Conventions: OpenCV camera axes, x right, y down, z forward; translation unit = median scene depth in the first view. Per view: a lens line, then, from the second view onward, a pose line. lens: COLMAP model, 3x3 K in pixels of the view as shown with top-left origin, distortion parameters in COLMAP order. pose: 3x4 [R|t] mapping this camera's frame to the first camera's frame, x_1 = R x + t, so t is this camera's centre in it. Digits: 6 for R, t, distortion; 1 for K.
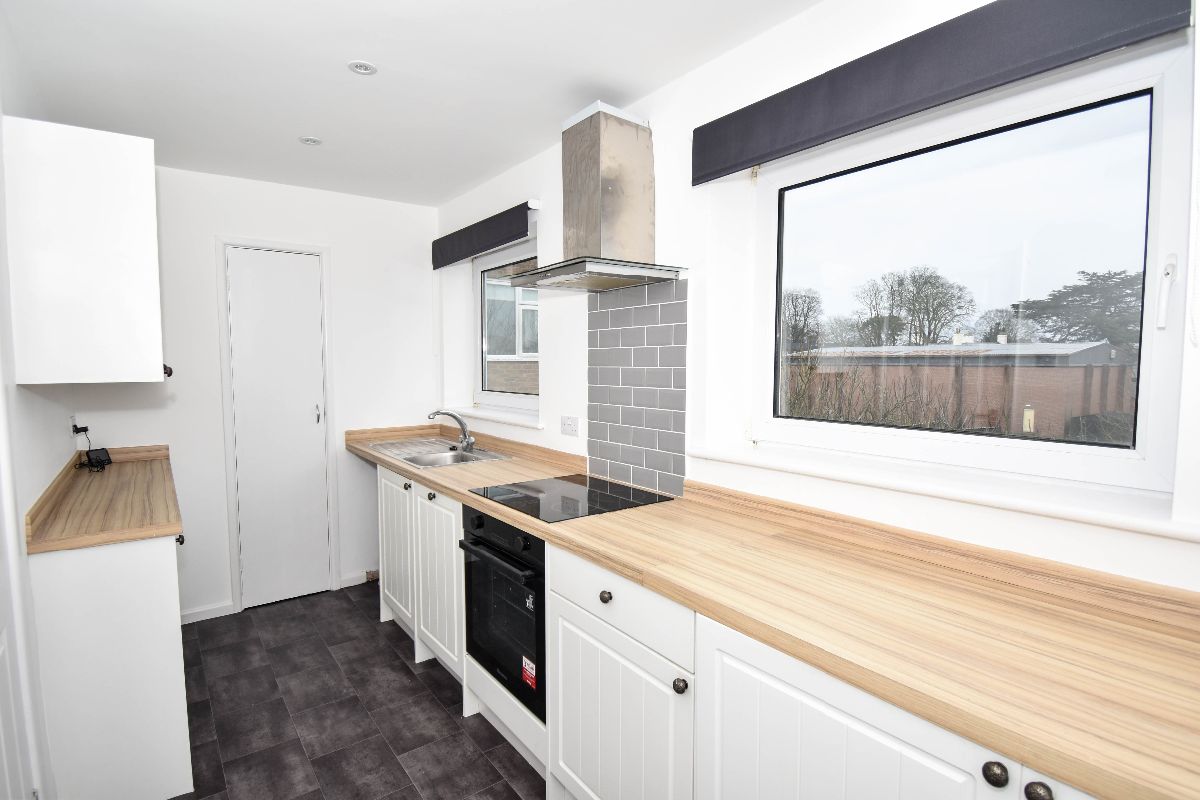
lens RADIAL K [[596.2, 0, 603.8], [0, 596.2, 396.9], [0, 0, 1]] dist [0.025328, -0.030171]
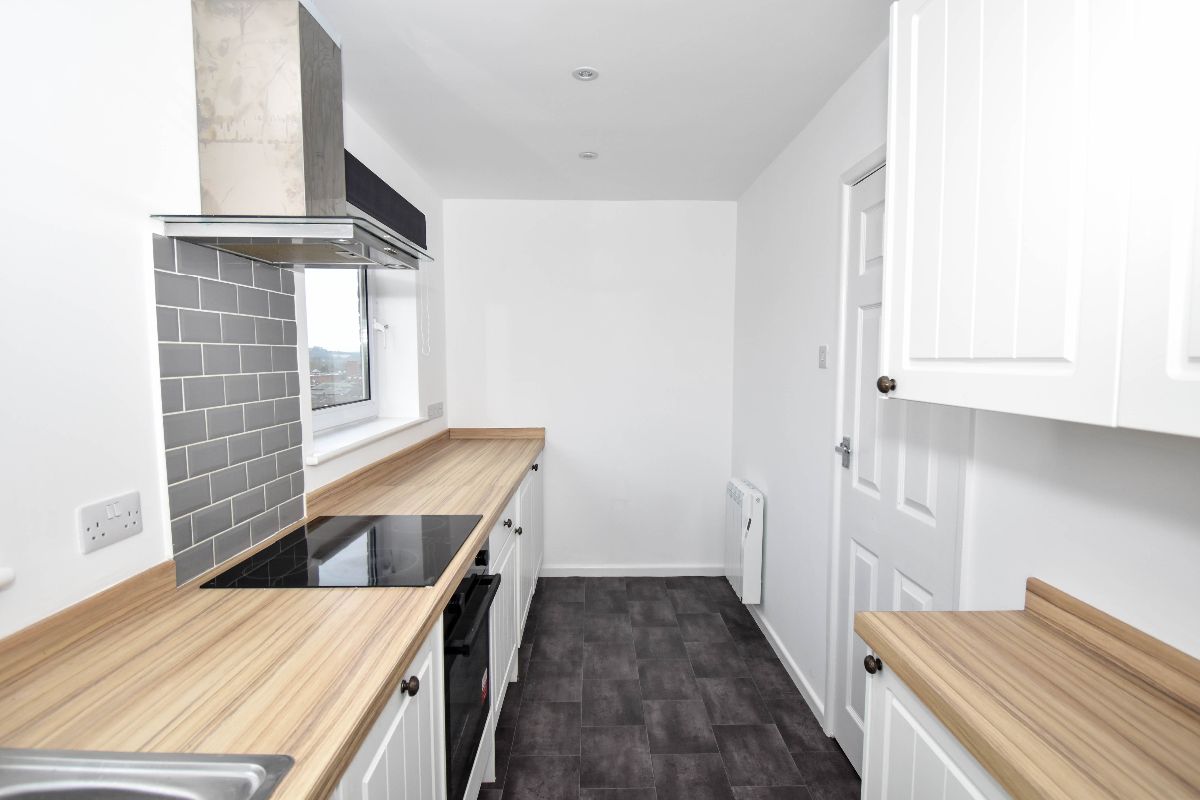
lens RADIAL K [[596.2, 0, 603.8], [0, 596.2, 396.9], [0, 0, 1]] dist [0.025328, -0.030171]
pose [[-0.806276, -0.037238, 0.590366, -0.938155], [0.049210, 0.990335, 0.129673, -0.120659], [-0.589489, 0.133604, -0.796651, 1.635504]]
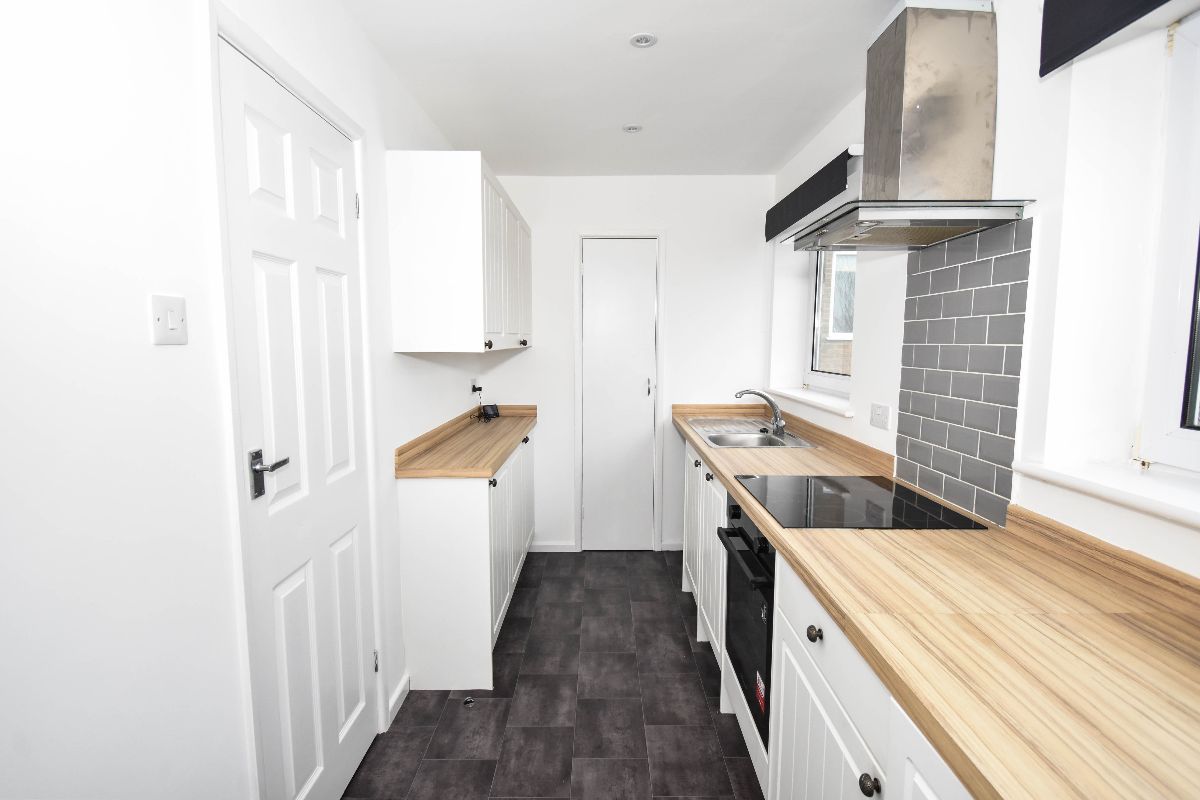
lens RADIAL K [[596.2, 0, 603.8], [0, 596.2, 396.9], [0, 0, 1]] dist [0.025328, -0.030171]
pose [[0.798631, 0.061252, -0.598695, 0.155786], [-0.040921, 0.998032, 0.047522, -0.002108], [0.600428, -0.013453, 0.799566, 0.136128]]
